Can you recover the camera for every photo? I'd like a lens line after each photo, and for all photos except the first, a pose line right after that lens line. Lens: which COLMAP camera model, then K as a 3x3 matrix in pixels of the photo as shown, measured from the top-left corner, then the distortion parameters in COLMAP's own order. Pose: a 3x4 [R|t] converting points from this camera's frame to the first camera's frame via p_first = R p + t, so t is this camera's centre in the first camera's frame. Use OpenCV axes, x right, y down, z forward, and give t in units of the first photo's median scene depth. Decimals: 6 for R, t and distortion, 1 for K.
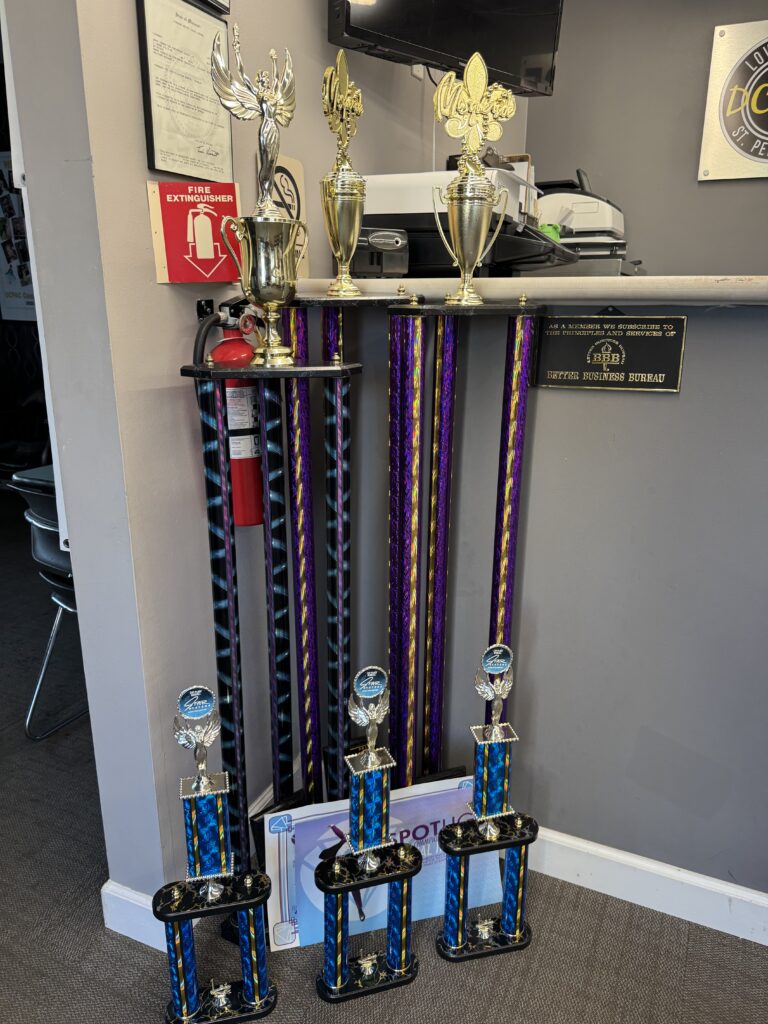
lens RADIAL K [[723.5, 0, 405.9], [0, 723.5, 508.6], [0, 0, 1]] dist [0.005088, -0.000508]
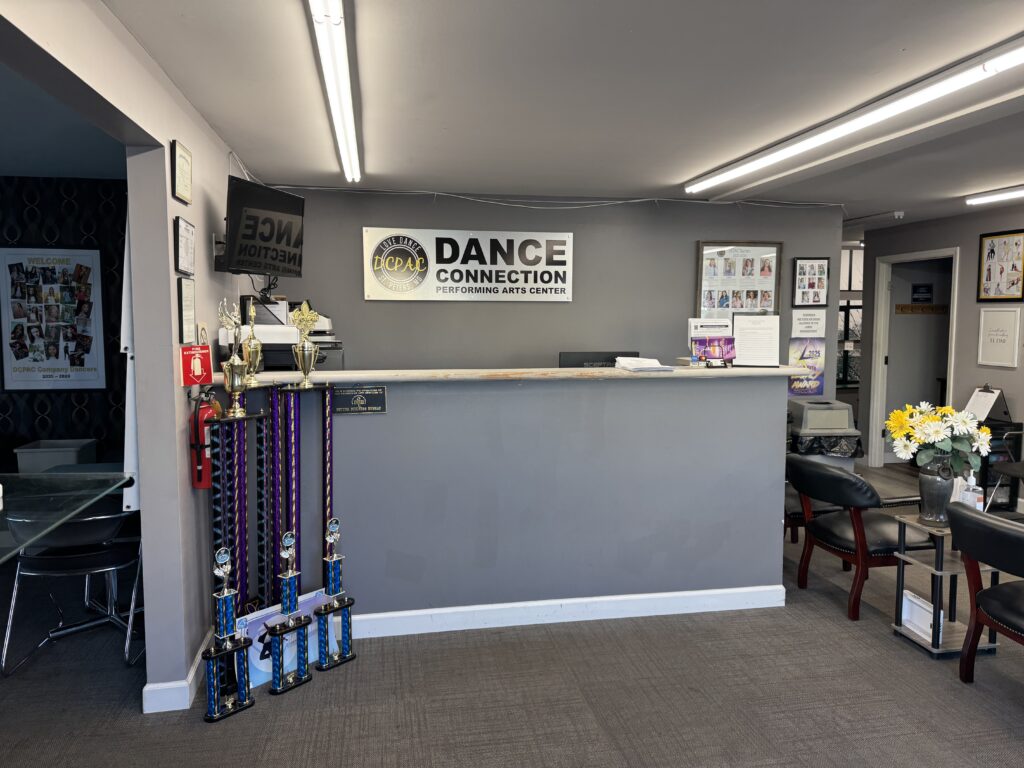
lens RADIAL K [[723.5, 0, 512.0], [0, 723.5, 384.0], [0, 0, 1]] dist [0.005088, -0.000508]
pose [[0.825178, -0.062802, 0.561371, -0.704501], [0.167132, 0.976449, -0.136436, 0.172843], [-0.539581, 0.206407, 0.816240, -1.401860]]
